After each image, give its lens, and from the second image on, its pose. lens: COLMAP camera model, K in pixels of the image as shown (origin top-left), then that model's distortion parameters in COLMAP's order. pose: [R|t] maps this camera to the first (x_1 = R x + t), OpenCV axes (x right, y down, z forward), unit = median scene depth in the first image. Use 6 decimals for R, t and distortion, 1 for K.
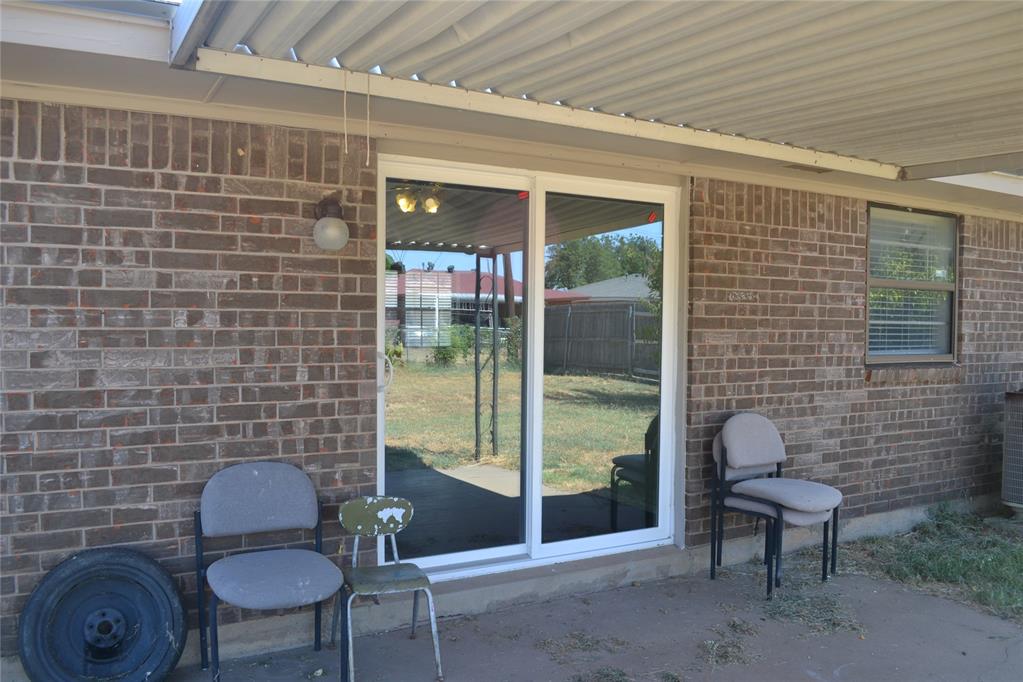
lens RADIAL K [[823.4, 0, 513.3], [0, 823.4, 349.3], [0, 0, 1]] dist [-0.086487, 0.010702]
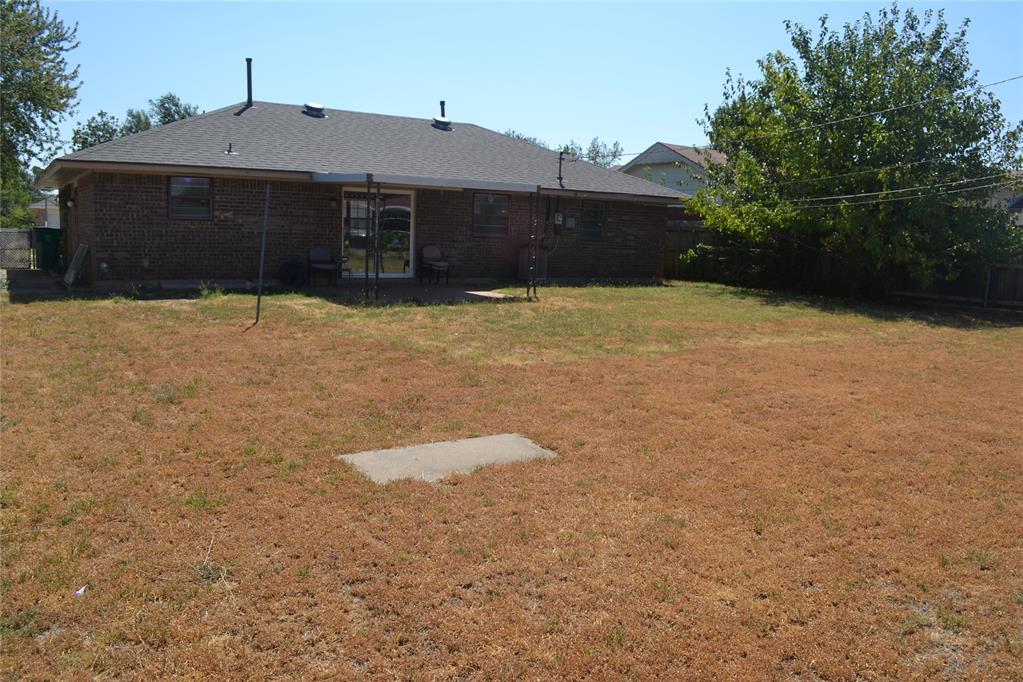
lens RADIAL K [[823.4, 0, 513.3], [0, 823.4, 349.3], [0, 0, 1]] dist [-0.086487, 0.010702]
pose [[0.998257, 0.014109, 0.057306, 0.474758], [-0.019850, 0.994700, 0.100883, 0.171878], [-0.055579, -0.101845, 0.993247, -3.234629]]
